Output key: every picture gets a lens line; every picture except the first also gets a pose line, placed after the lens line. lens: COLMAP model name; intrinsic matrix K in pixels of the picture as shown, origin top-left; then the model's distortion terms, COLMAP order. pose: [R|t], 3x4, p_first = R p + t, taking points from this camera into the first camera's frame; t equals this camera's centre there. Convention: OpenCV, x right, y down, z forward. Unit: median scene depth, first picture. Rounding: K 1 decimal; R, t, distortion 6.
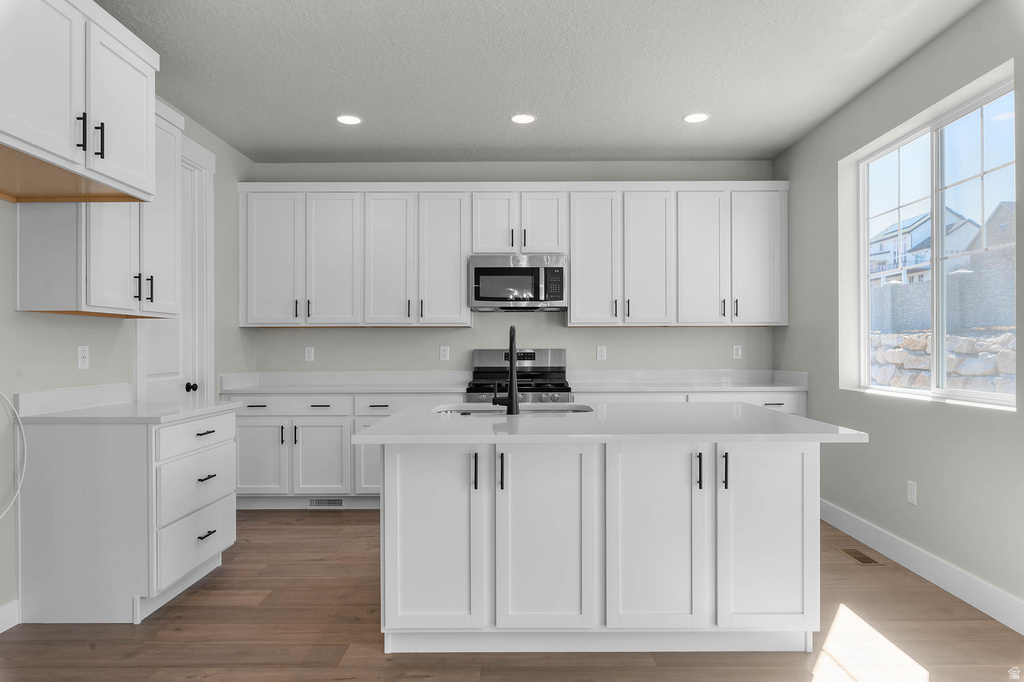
lens RADIAL K [[634.7, 0, 514.8], [0, 634.7, 348.2], [0, 0, 1]] dist [-0.015663, 0.001622]
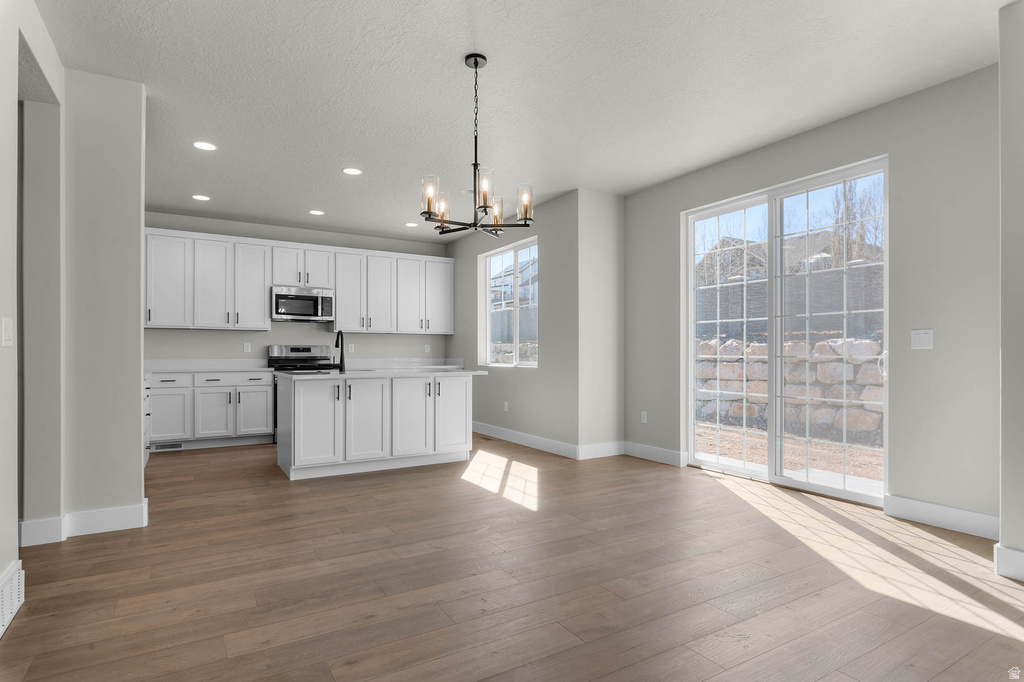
lens RADIAL K [[543.8, 0, 520.4], [0, 543.8, 351.8], [0, 0, 1]] dist [0.006908, 0.001233]
pose [[0.848796, 0.006206, 0.528685, -0.264803], [-0.003104, 0.999972, -0.006755, 0.026858], [-0.528712, 0.004093, 0.848791, -0.501428]]
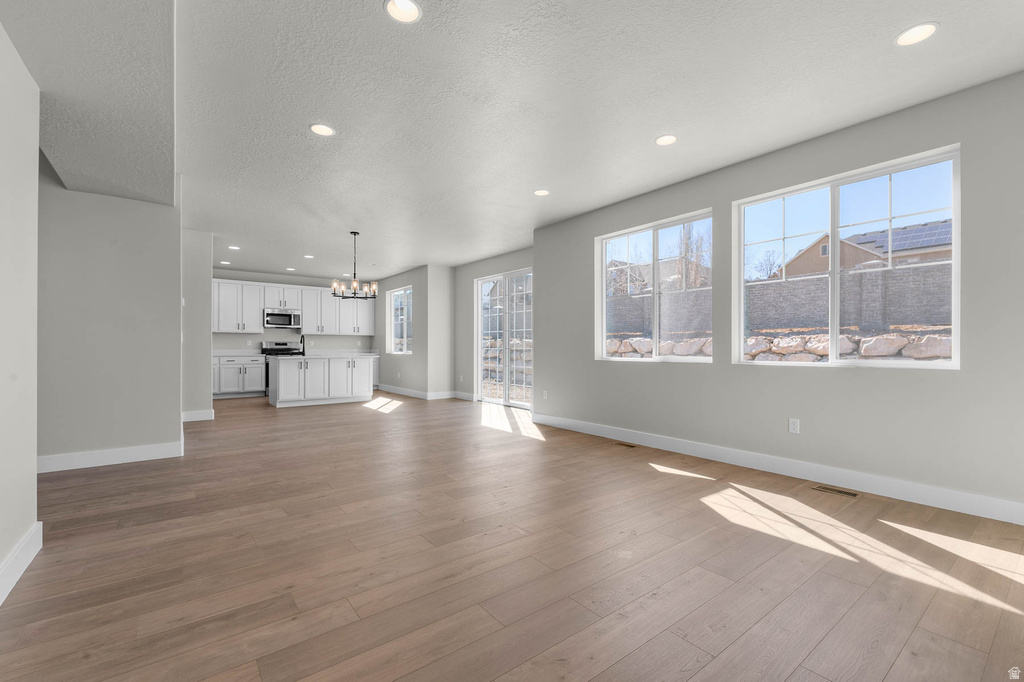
lens RADIAL K [[438.6, 0, 515.5], [0, 438.6, 349.7], [0, 0, 1]] dist [0.008553, -0.001306]
pose [[0.785873, 0.002264, 0.618384, -0.406007], [-0.005504, 0.999979, 0.003334, 0.026262], [-0.618364, -0.006024, 0.785869, -1.259364]]
